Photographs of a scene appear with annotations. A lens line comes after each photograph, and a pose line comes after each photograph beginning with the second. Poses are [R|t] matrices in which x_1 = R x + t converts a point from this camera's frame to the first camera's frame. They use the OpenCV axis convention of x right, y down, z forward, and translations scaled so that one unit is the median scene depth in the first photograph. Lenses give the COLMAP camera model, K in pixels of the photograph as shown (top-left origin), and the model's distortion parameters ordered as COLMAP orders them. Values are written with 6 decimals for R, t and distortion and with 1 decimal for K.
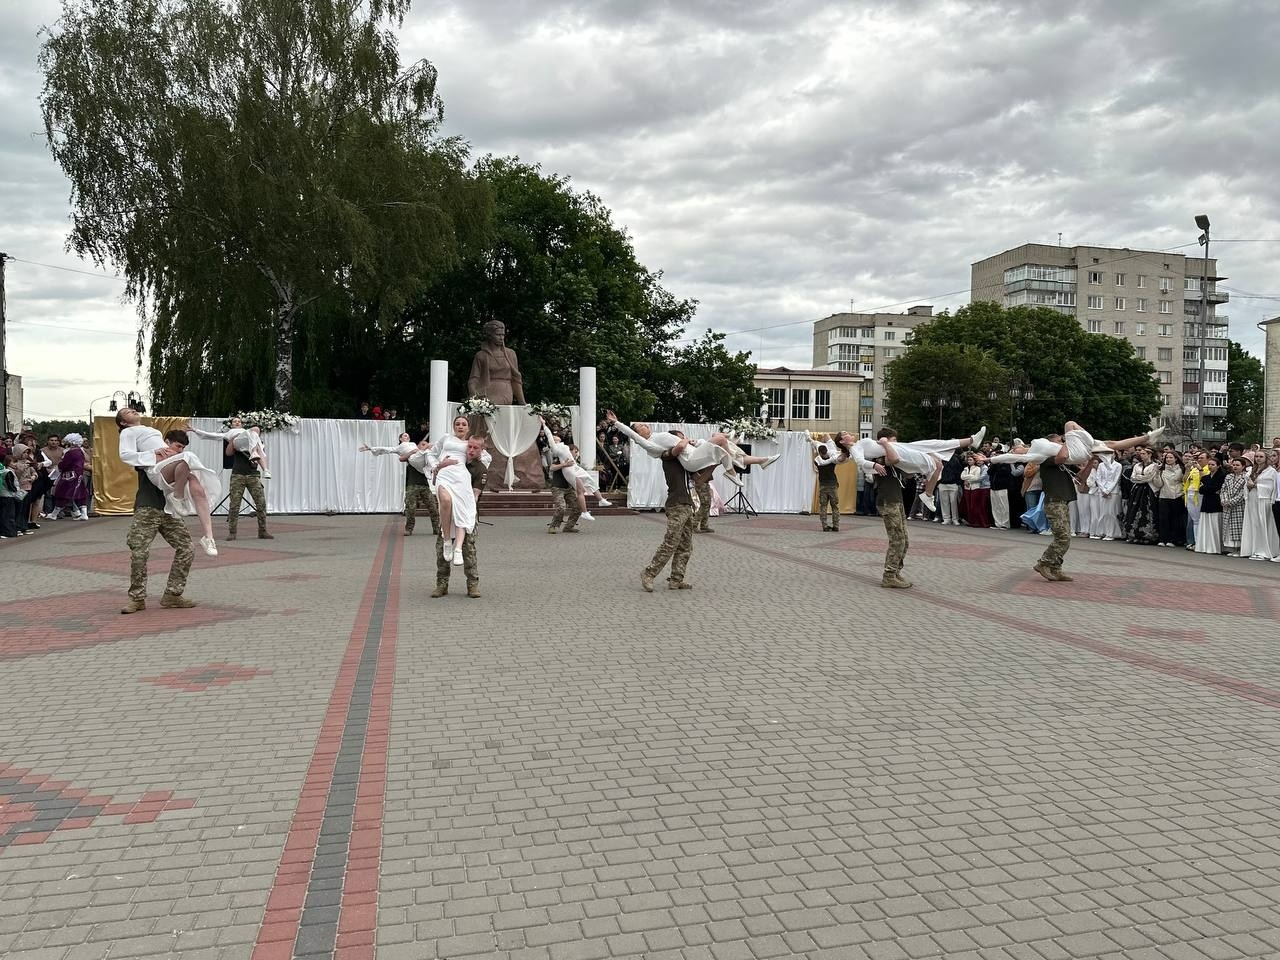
lens RADIAL K [[917.2, 0, 642.7], [0, 917.2, 472.6], [0, 0, 1]] dist [0.121130, -0.179790]
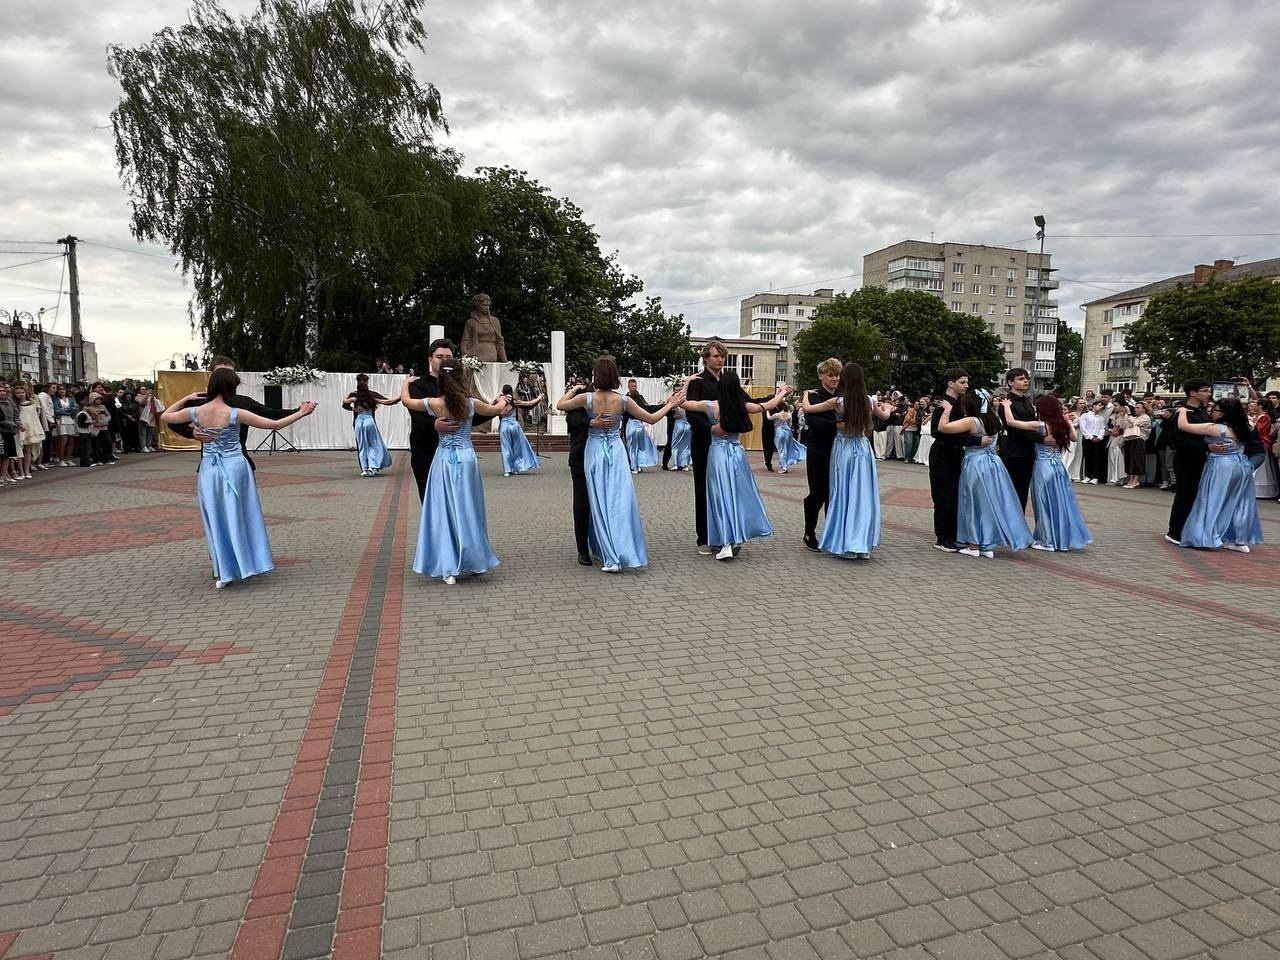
lens RADIAL K [[736.6, 0, 635.4], [0, 736.6, 473.4], [0, 0, 1]] dist [-0.004167, 0.000523]
pose [[0.999084, -0.002803, 0.042694, 0.003697], [-0.000136, 0.997638, 0.068689, 0.018654], [-0.042785, -0.068632, 0.996724, -0.007973]]
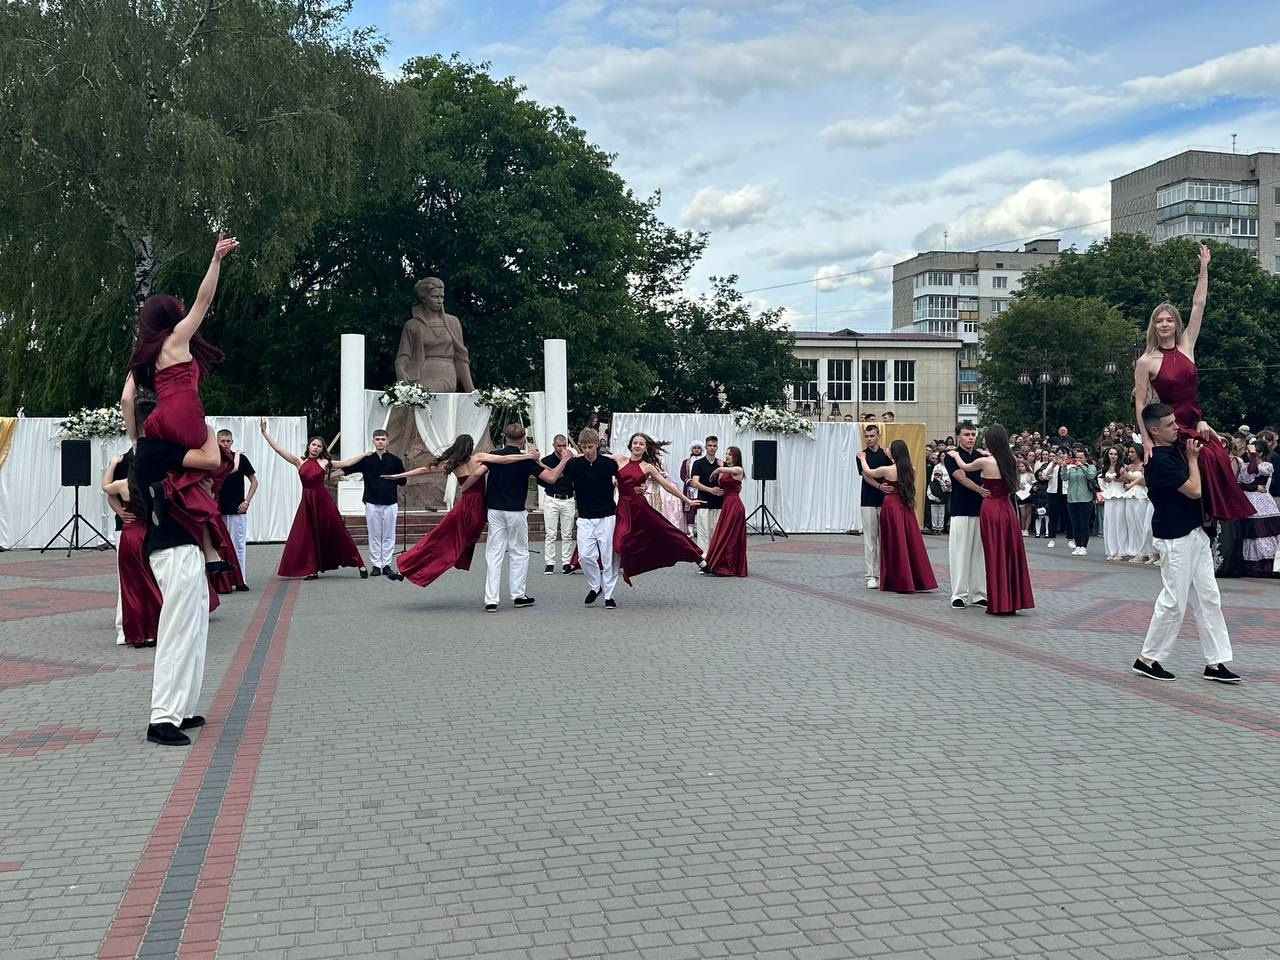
lens RADIAL K [[1296.8, 0, 657.1], [0, 1296.8, 467.7], [0, 0, 1]] dist [0.193025, -0.387067]
pose [[0.999848, -0.017136, -0.003117, 0.060679], [0.017104, 0.999805, -0.009875, -0.000252], [0.003286, 0.009821, 0.999946, -0.118358]]
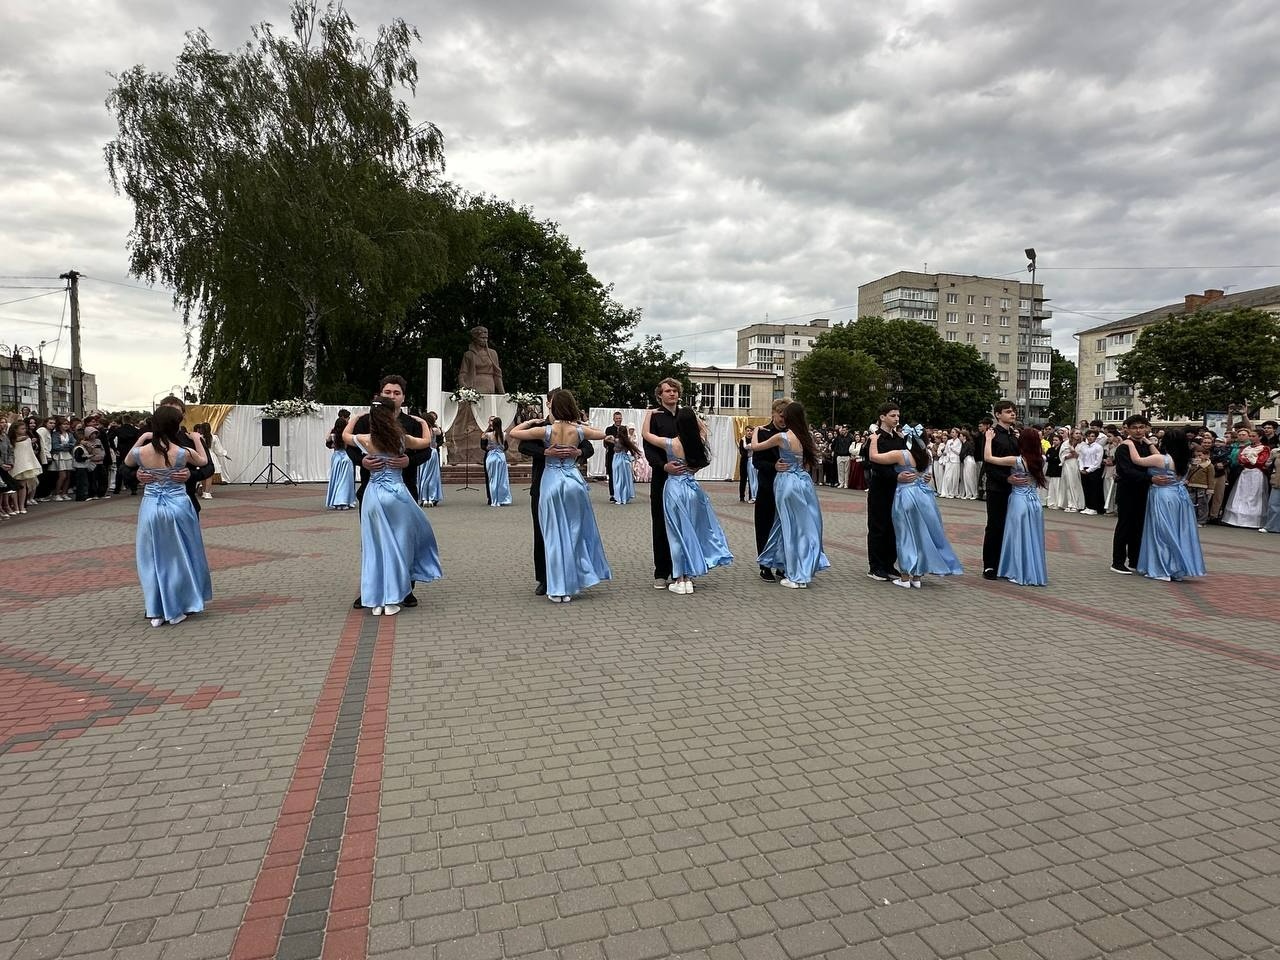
lens RADIAL K [[736.6, 0, 635.4], [0, 736.6, 473.4], [0, 0, 1]] dist [-0.004167, 0.000523]
pose [[0.998968, -0.005075, 0.045128, 0.007789], [0.003747, 0.999559, 0.029455, 0.011295], [-0.045258, -0.029255, 0.998547, -0.008051]]
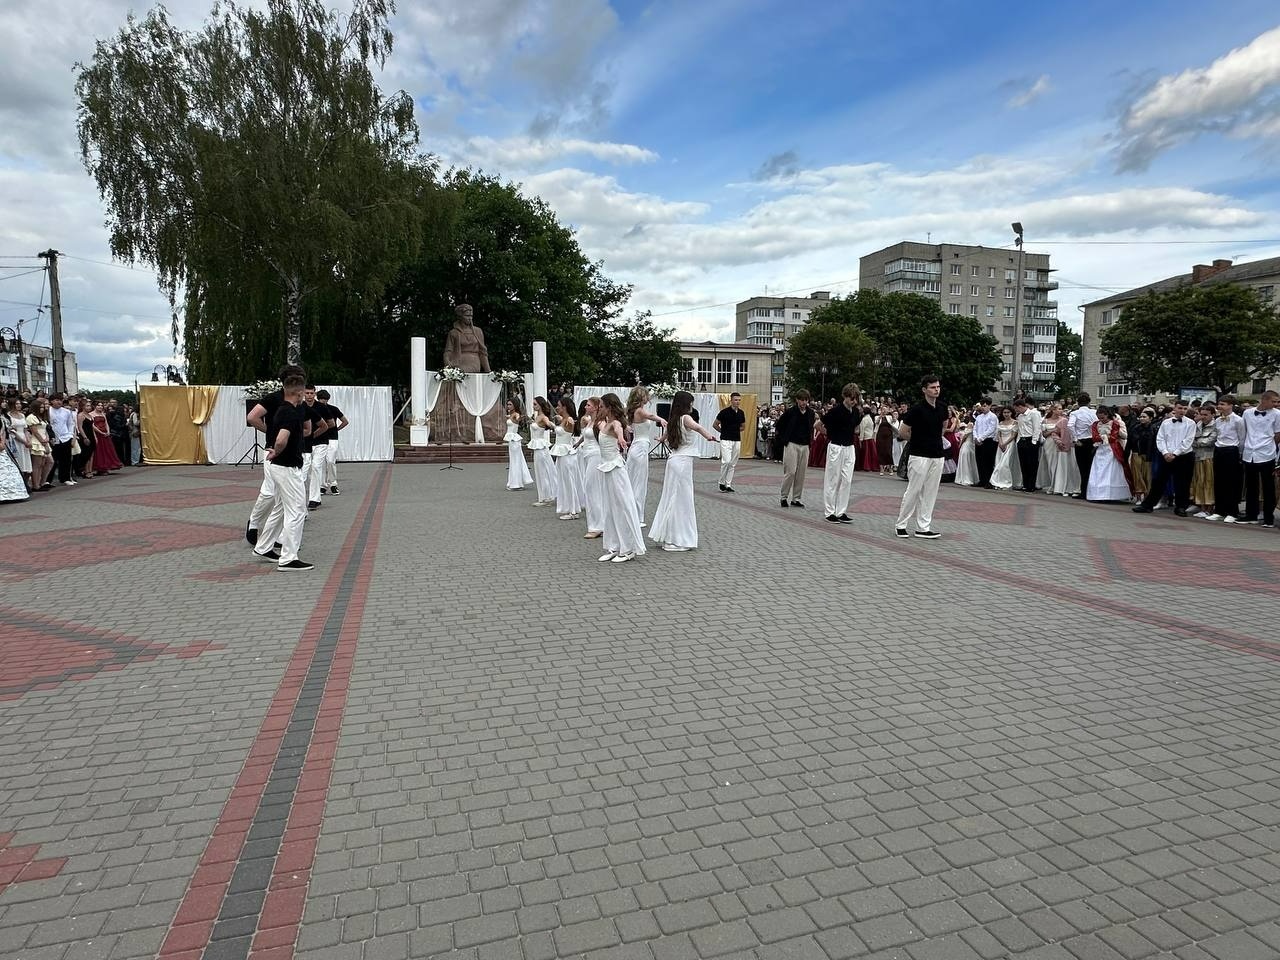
lens RADIAL K [[757.3, 0, 635.7], [0, 757.3, 478.5], [0, 0, 1]] dist [-0.003482, 0.000533]
pose [[0.998834, -0.012463, 0.046635, 0.050861], [0.009408, 0.997830, 0.065160, 0.008713], [-0.047346, -0.064645, 0.996784, -0.090031]]
